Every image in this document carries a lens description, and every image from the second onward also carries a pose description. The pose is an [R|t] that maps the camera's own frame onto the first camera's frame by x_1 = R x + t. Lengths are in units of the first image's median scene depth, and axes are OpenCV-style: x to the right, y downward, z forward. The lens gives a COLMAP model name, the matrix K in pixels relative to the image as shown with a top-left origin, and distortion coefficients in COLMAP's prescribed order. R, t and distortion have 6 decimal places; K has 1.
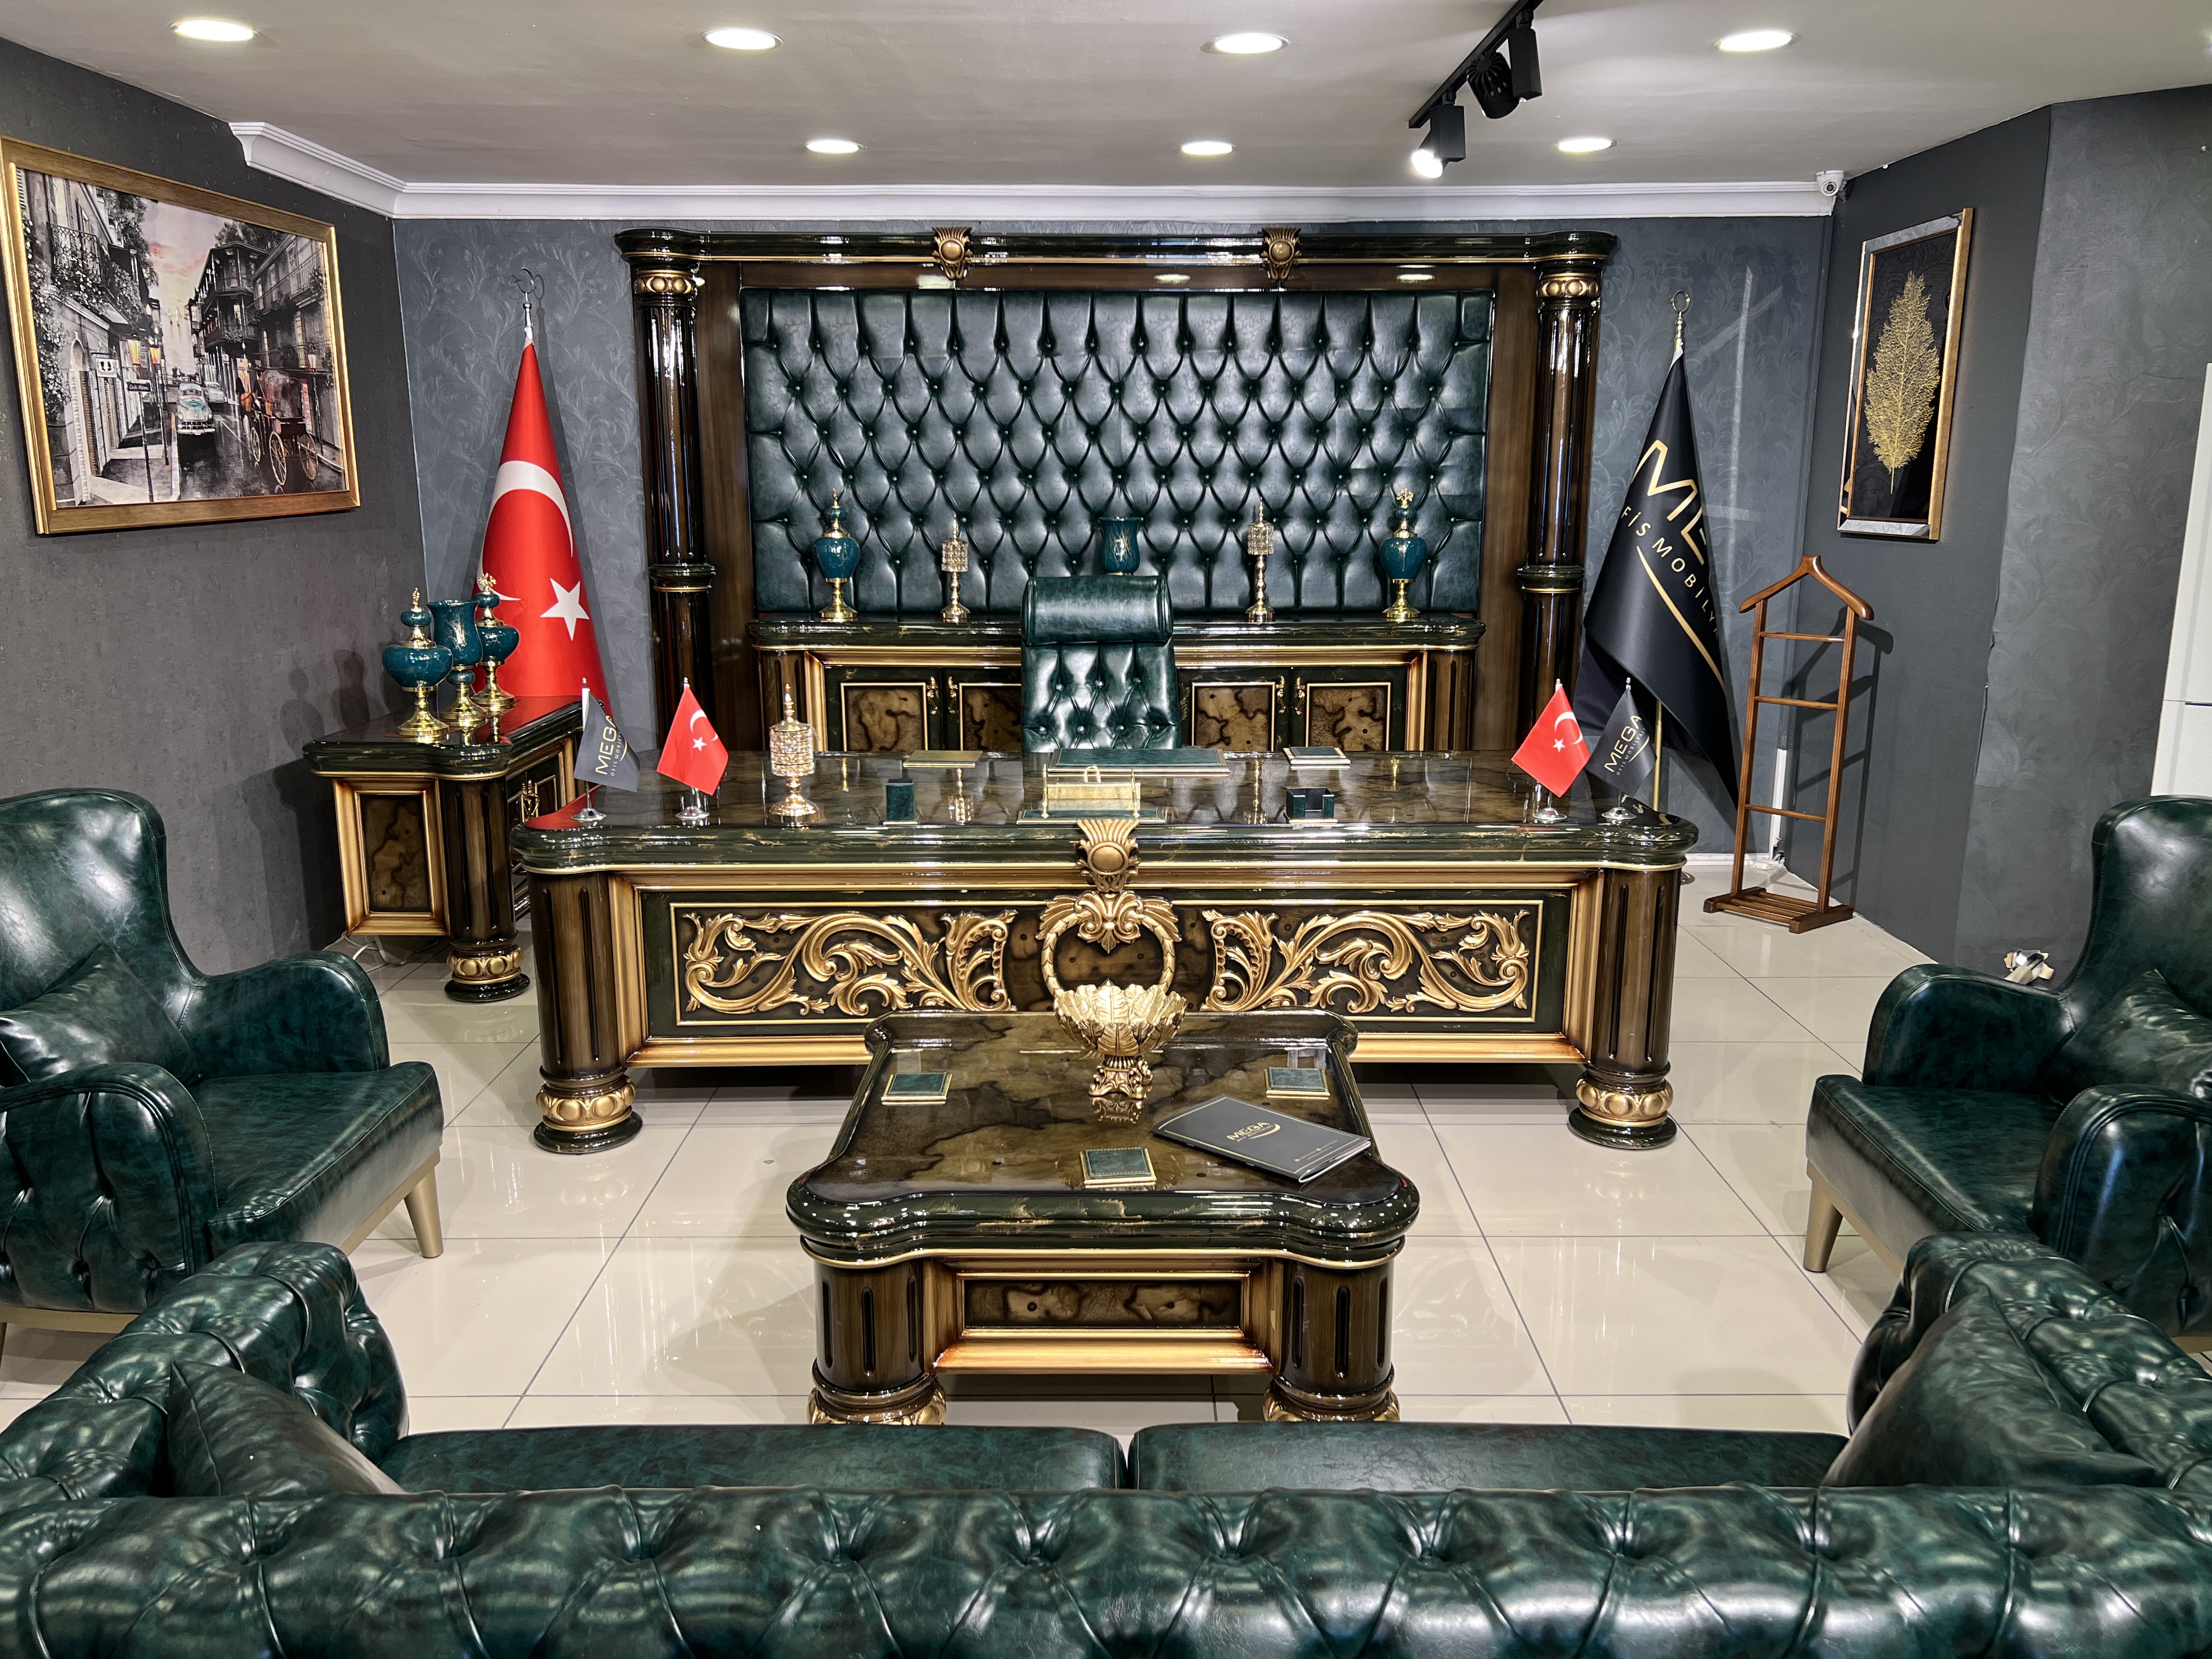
lens RADIAL K [[1711.7, 0, 1106.0], [0, 1711.7, 829.5], [0, 0, 1]] dist [0.082790, -0.080788]
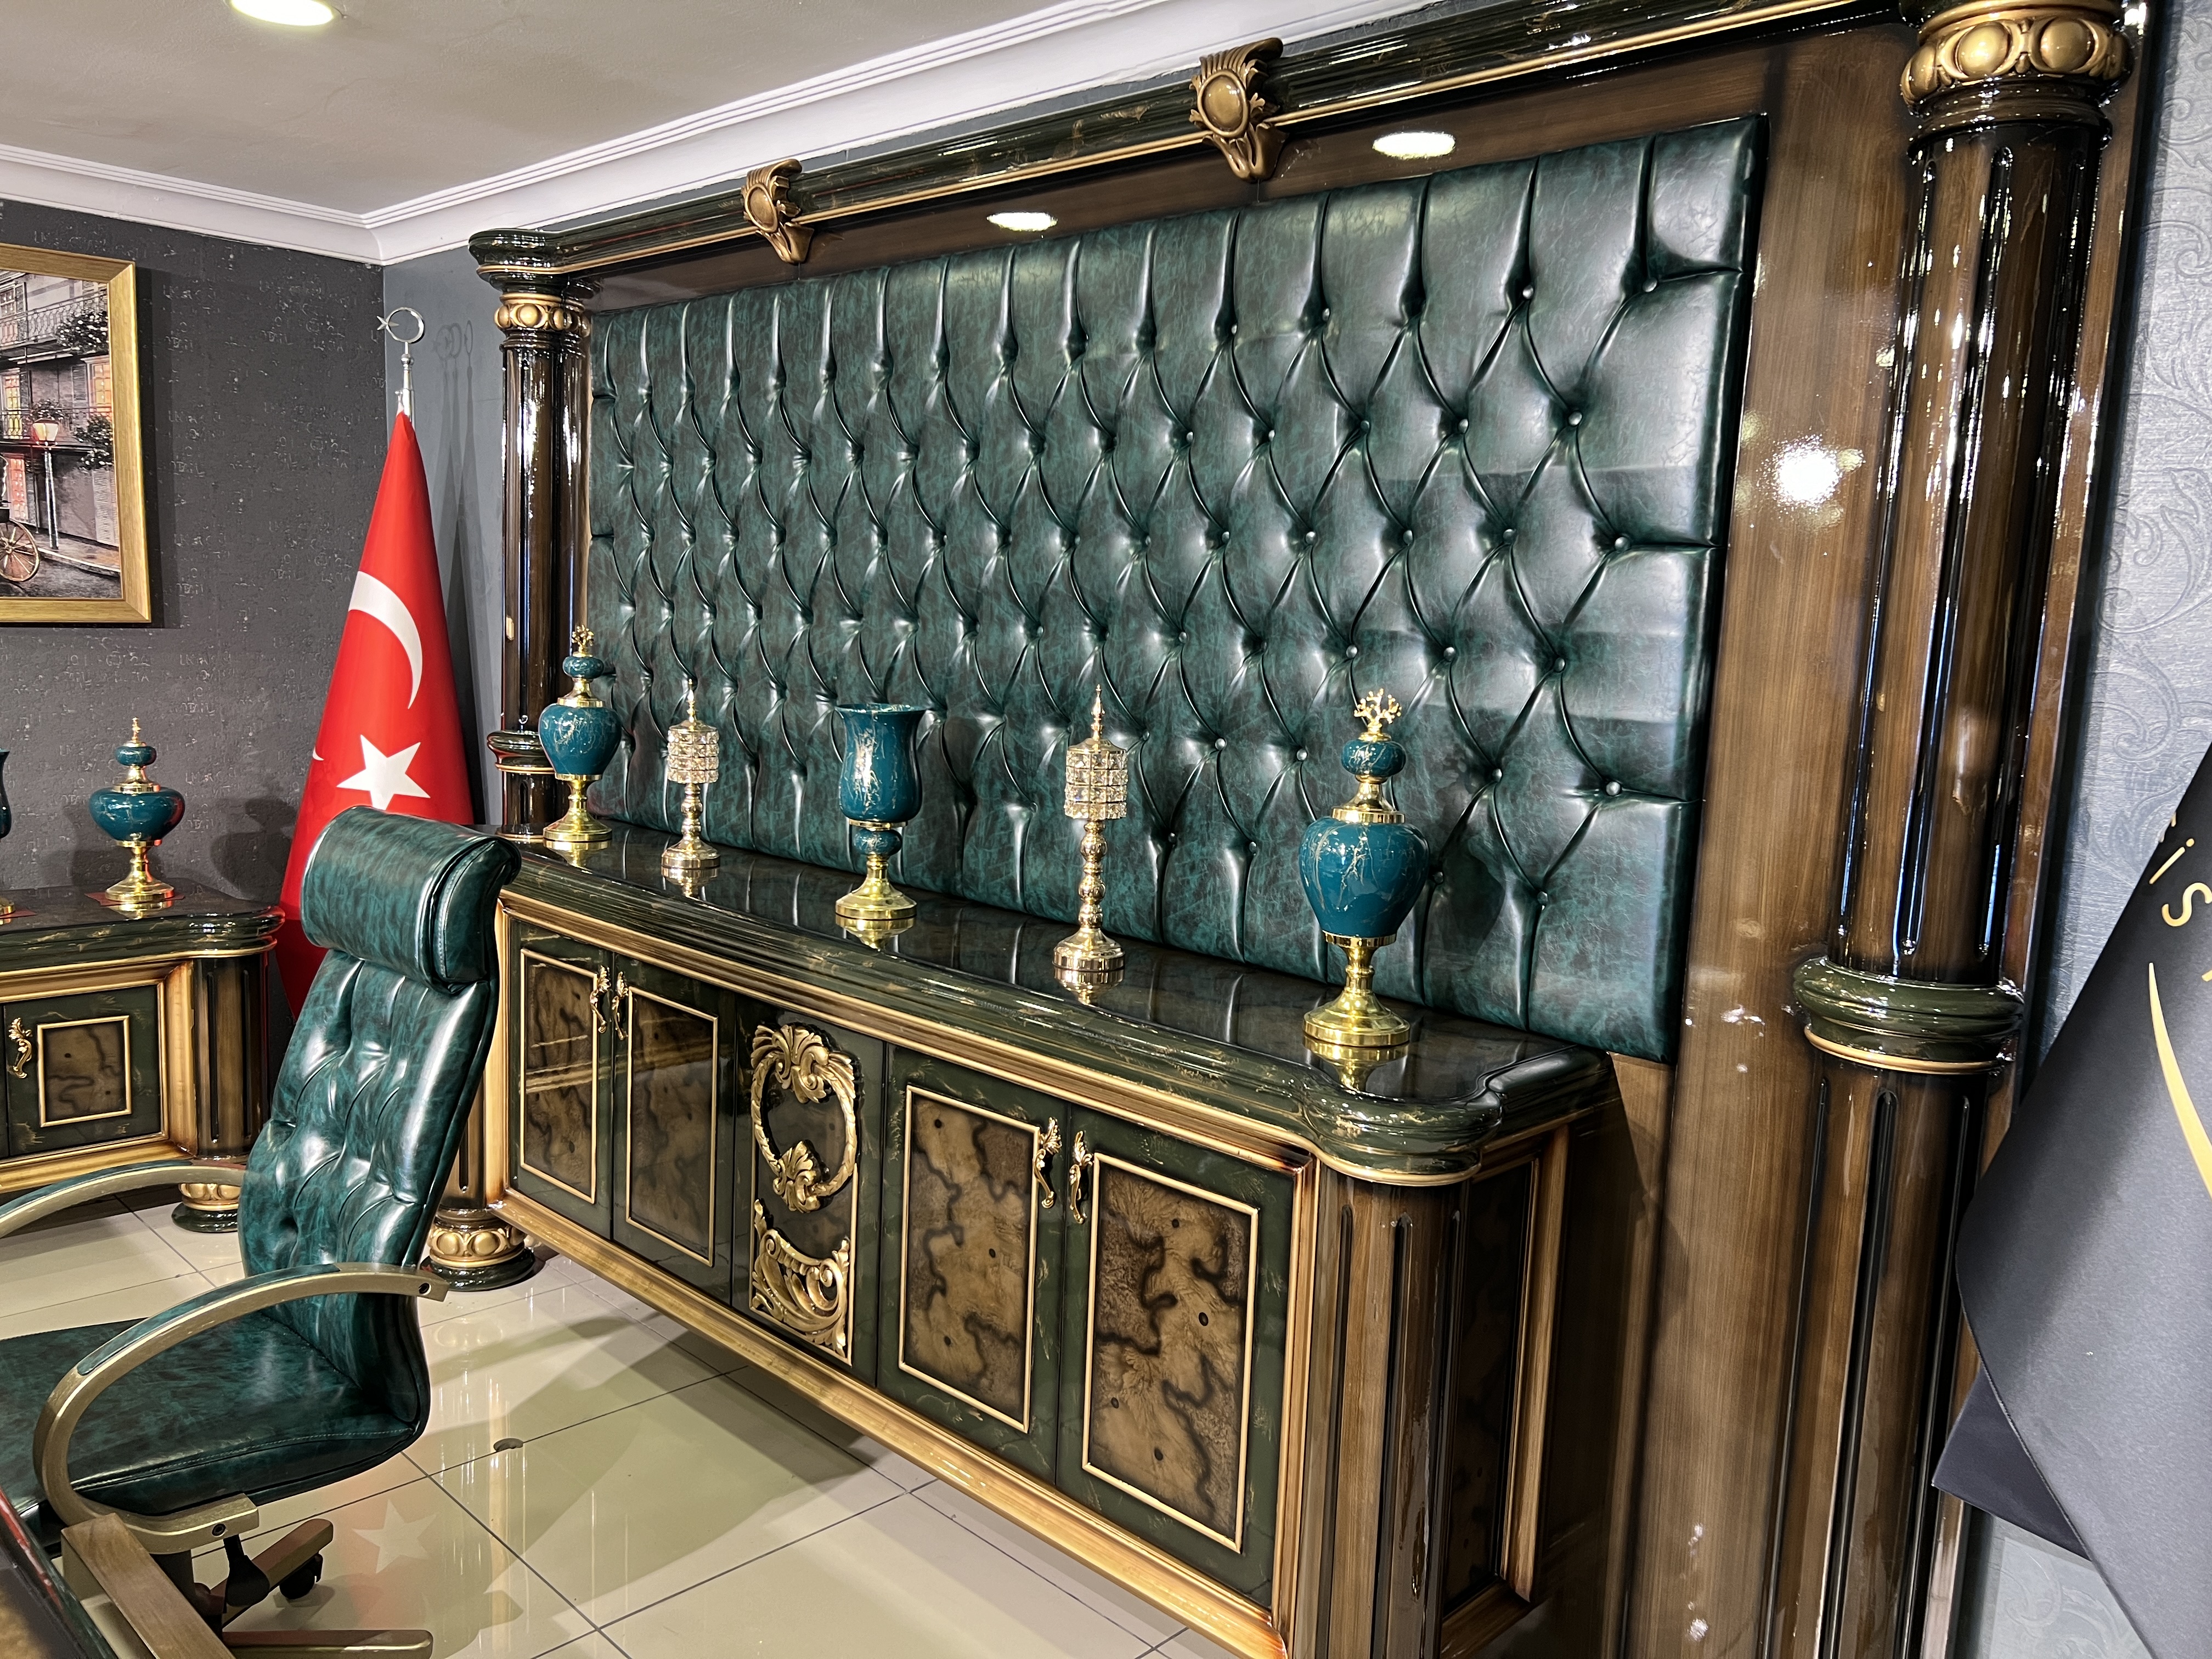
lens RADIAL K [[1686.3, 0, 1106.0], [0, 1686.3, 829.5], [0, 0, 1]] dist [0.051933, -0.055970]
pose [[0.712579, 0.122951, -0.690734, 0.463126], [-0.190036, 0.981545, -0.021331, -0.183882], [0.675364, 0.146465, 0.722794, 0.866691]]
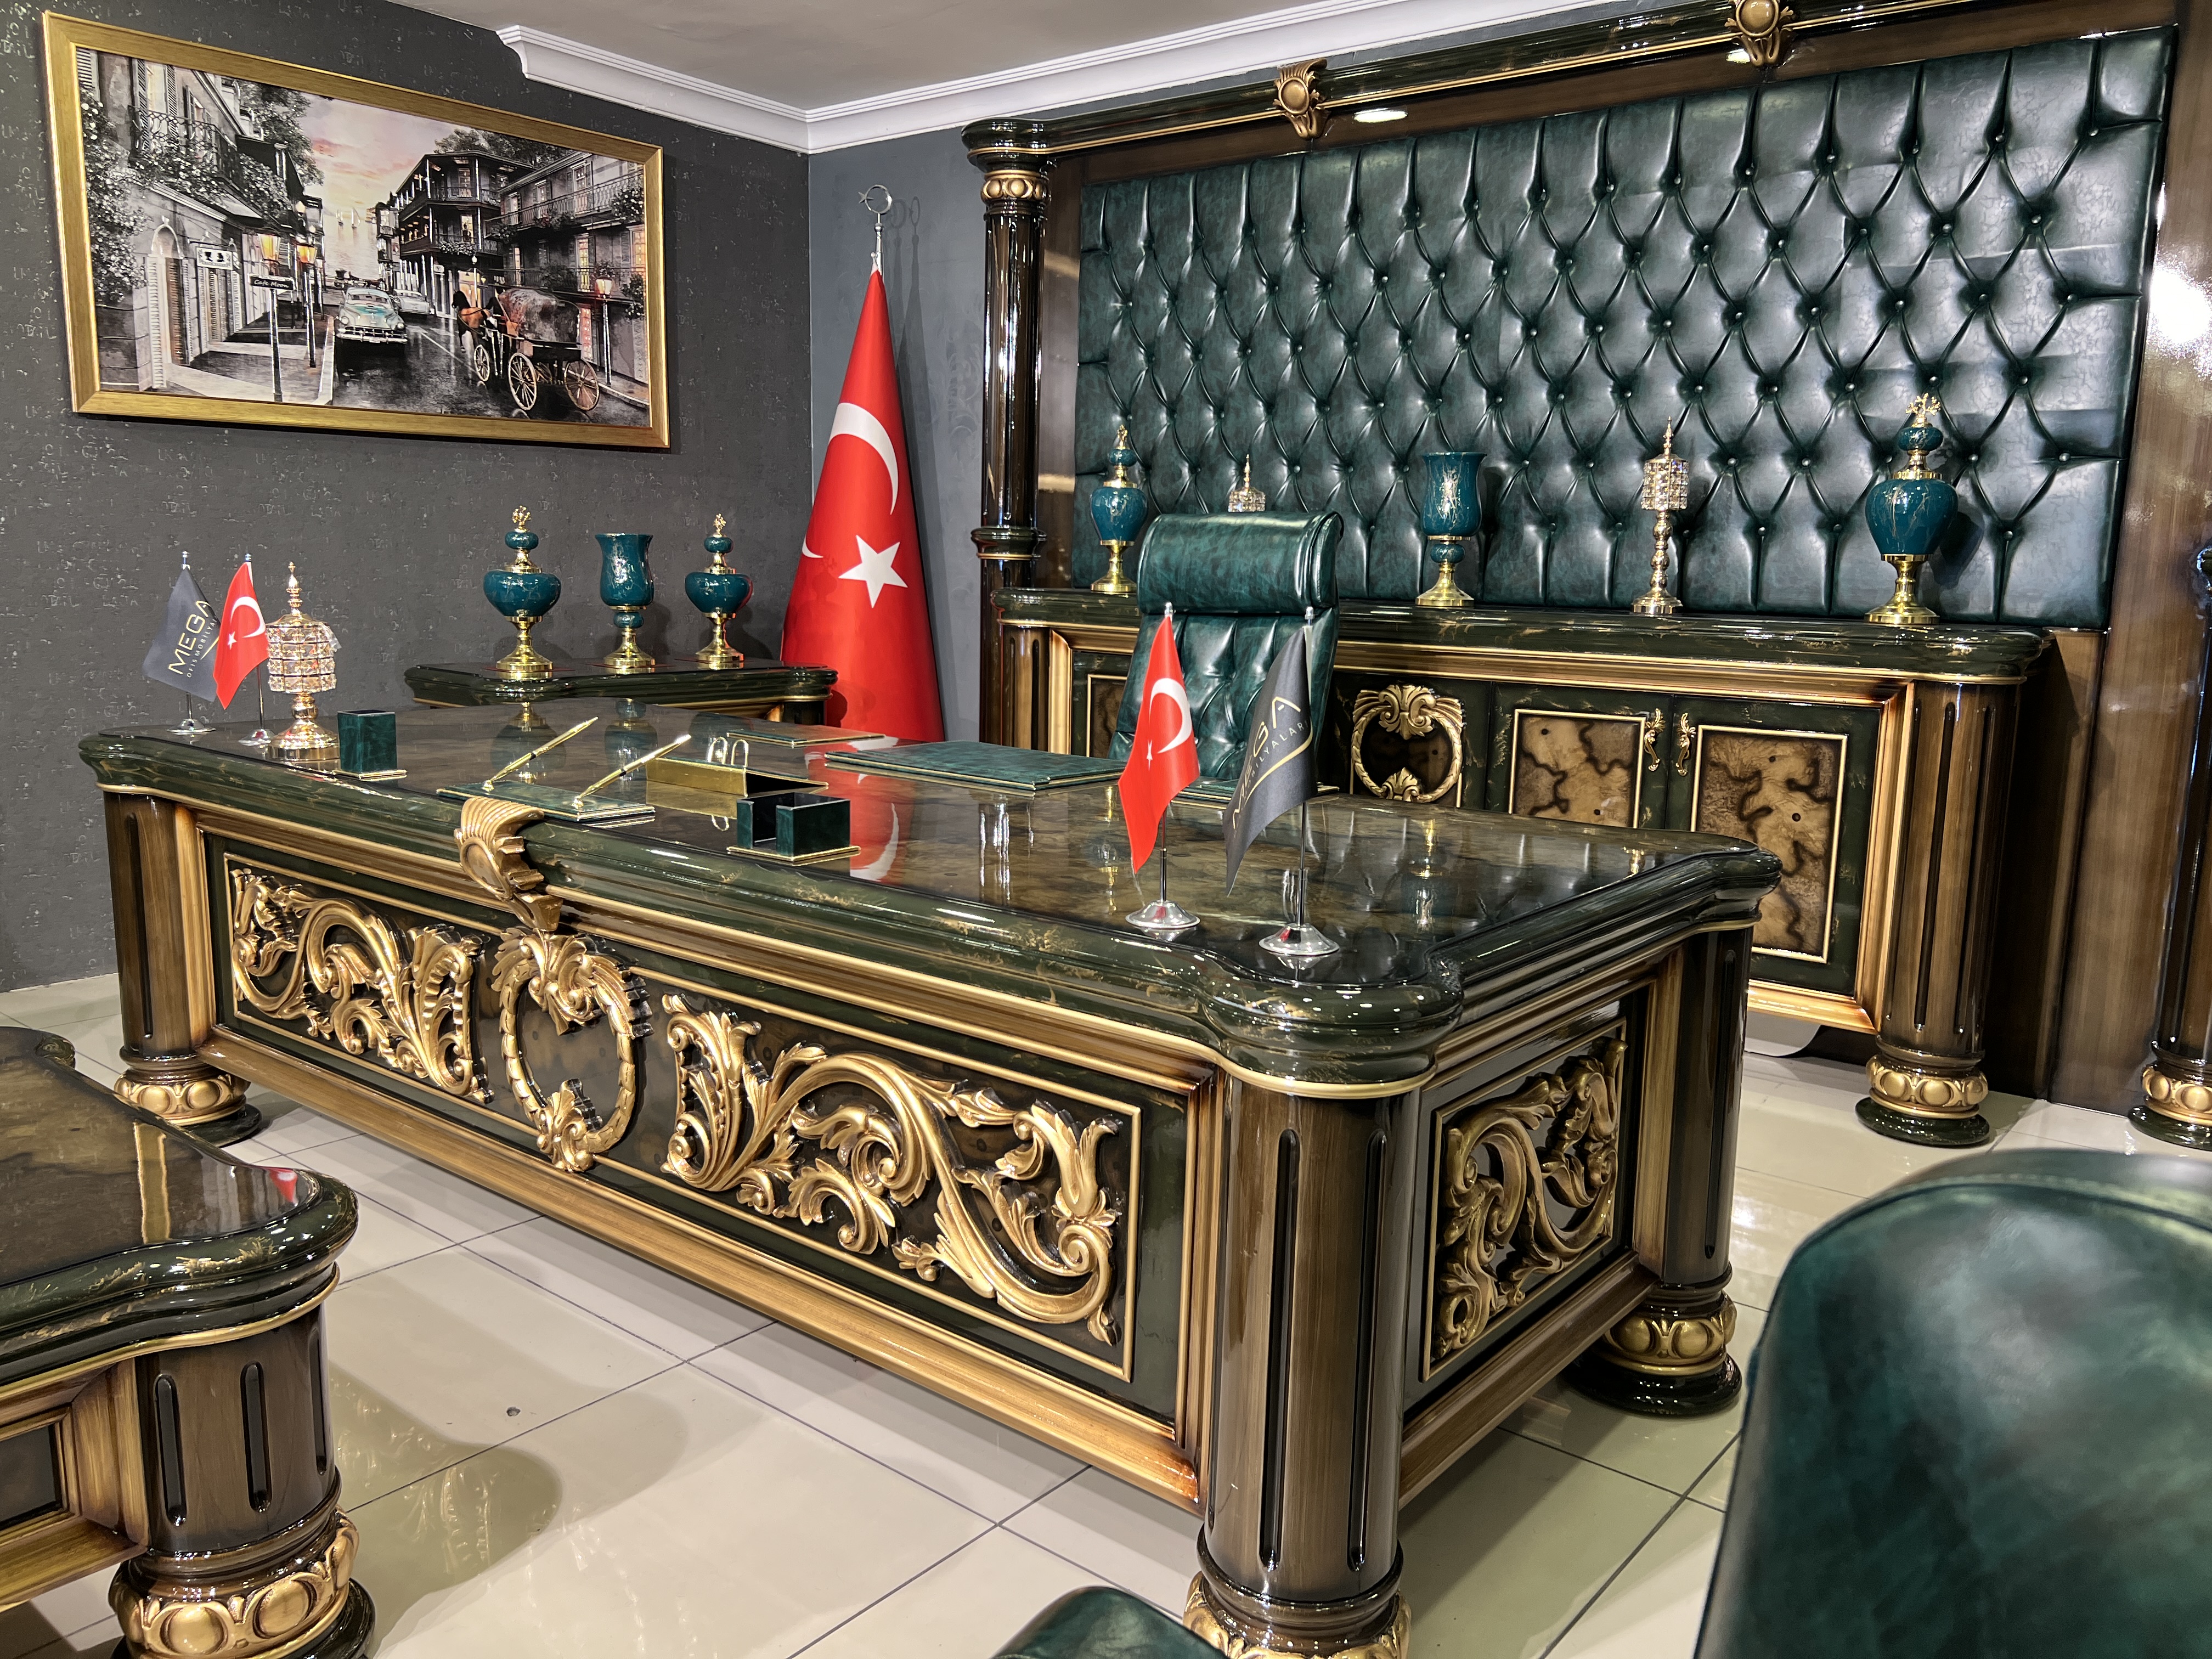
lens RADIAL K [[1681.8, 0, 1109.0], [0, 1681.8, 820.3], [0, 0, 1]] dist [0.047254, -0.056461]
pose [[0.777658, 0.119430, -0.617240, 0.395036], [-0.155649, 0.987800, -0.004971, -0.021764], [0.609116, 0.099939, 0.786759, 0.512387]]
